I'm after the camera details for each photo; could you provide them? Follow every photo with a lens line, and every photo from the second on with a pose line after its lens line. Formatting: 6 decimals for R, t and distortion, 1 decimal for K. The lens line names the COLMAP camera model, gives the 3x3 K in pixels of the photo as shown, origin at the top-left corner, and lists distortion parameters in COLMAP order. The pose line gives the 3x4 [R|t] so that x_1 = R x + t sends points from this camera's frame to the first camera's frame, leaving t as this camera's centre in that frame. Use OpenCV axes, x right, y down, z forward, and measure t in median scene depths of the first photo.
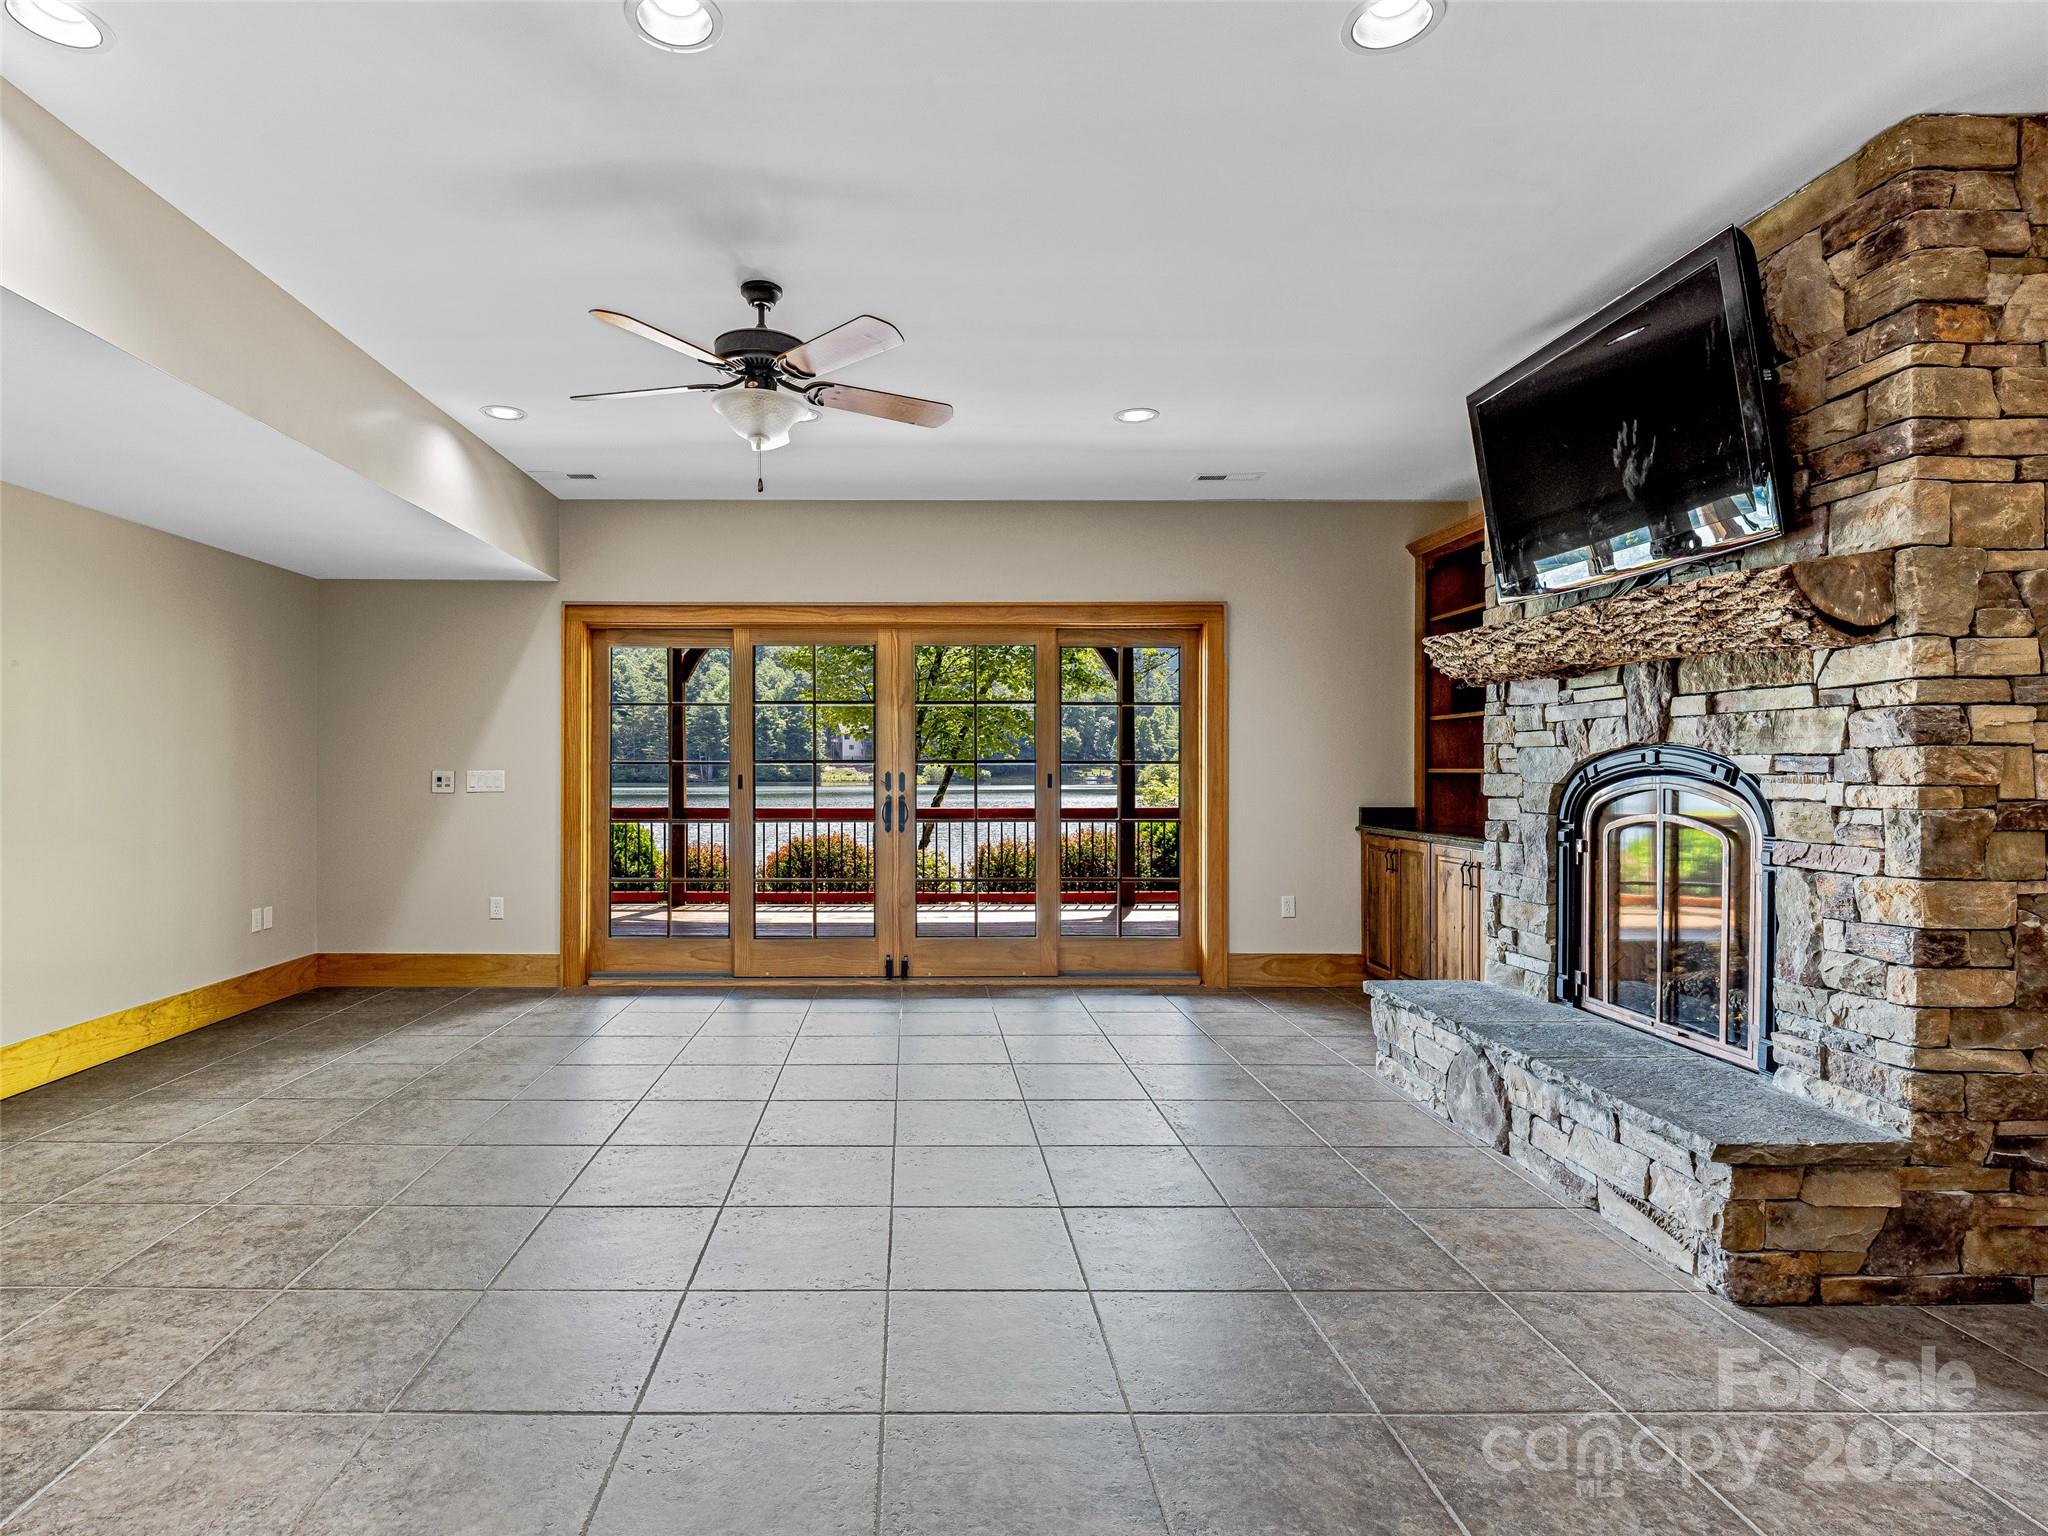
lens RADIAL K [[1051.4, 0, 920.0], [0, 1051.4, 795.6], [0, 0, 1]] dist [-0.005649, -0.002181]
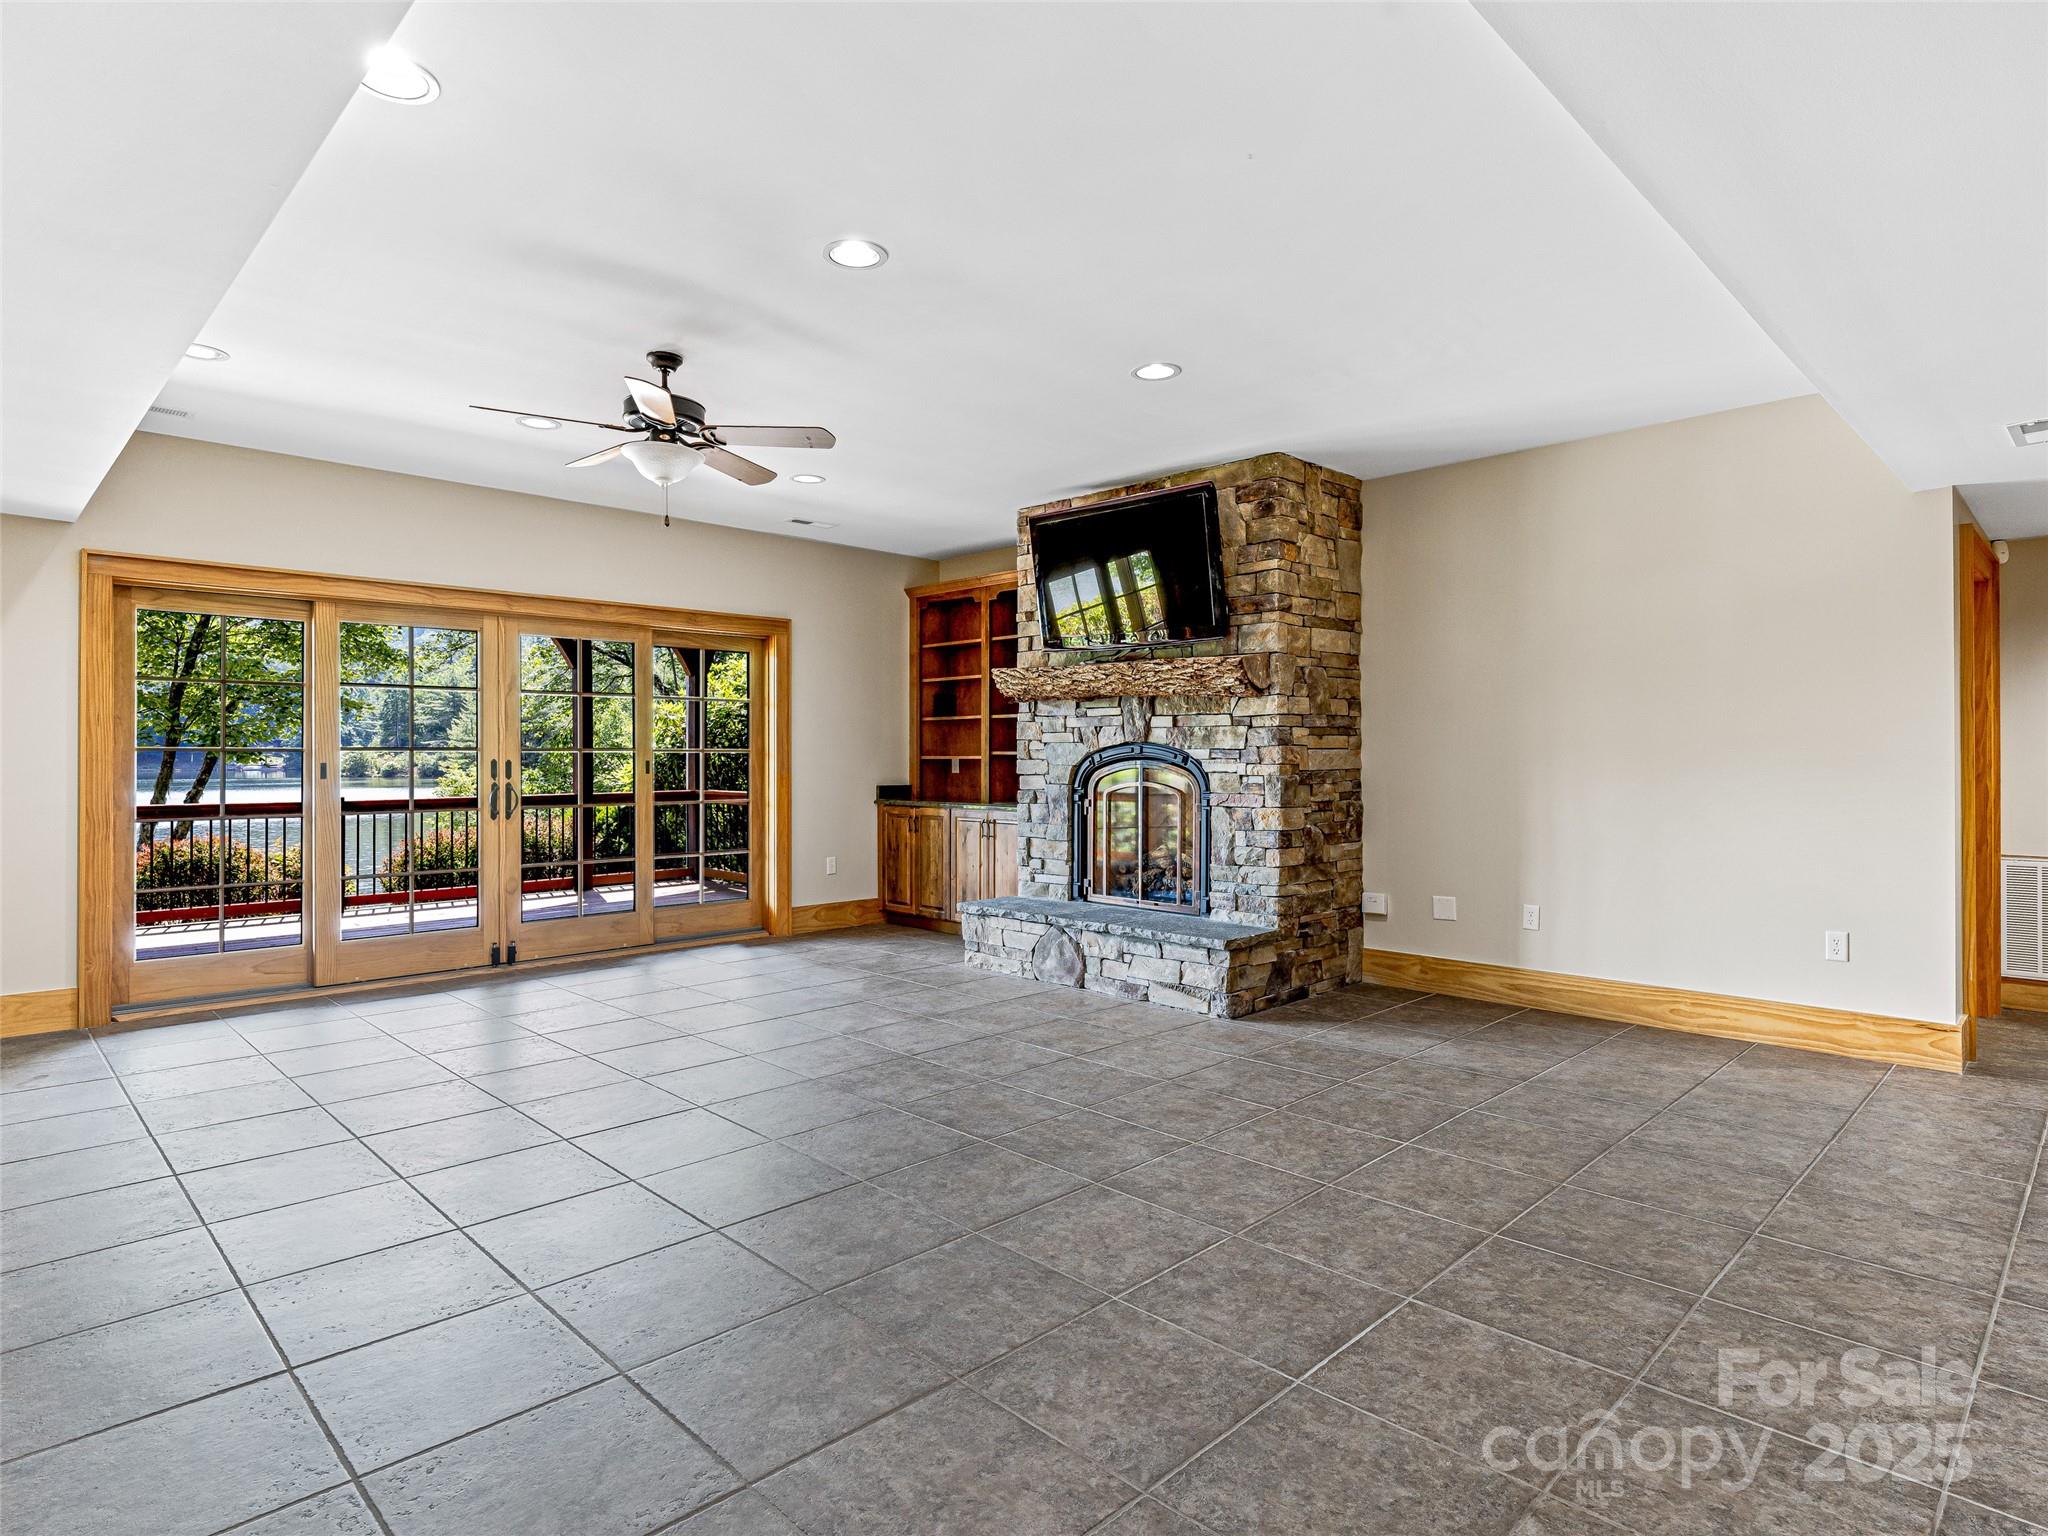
lens RADIAL K [[1083.6, 0, 1020.6], [0, 1083.6, 801.6], [0, 0, 1]] dist [0.003173, -0.002603]
pose [[0.718035, -0.029431, 0.695385, -0.776564], [0.017919, 0.999556, 0.023802, 0.003798], [-0.695777, -0.004630, 0.718243, -0.185820]]
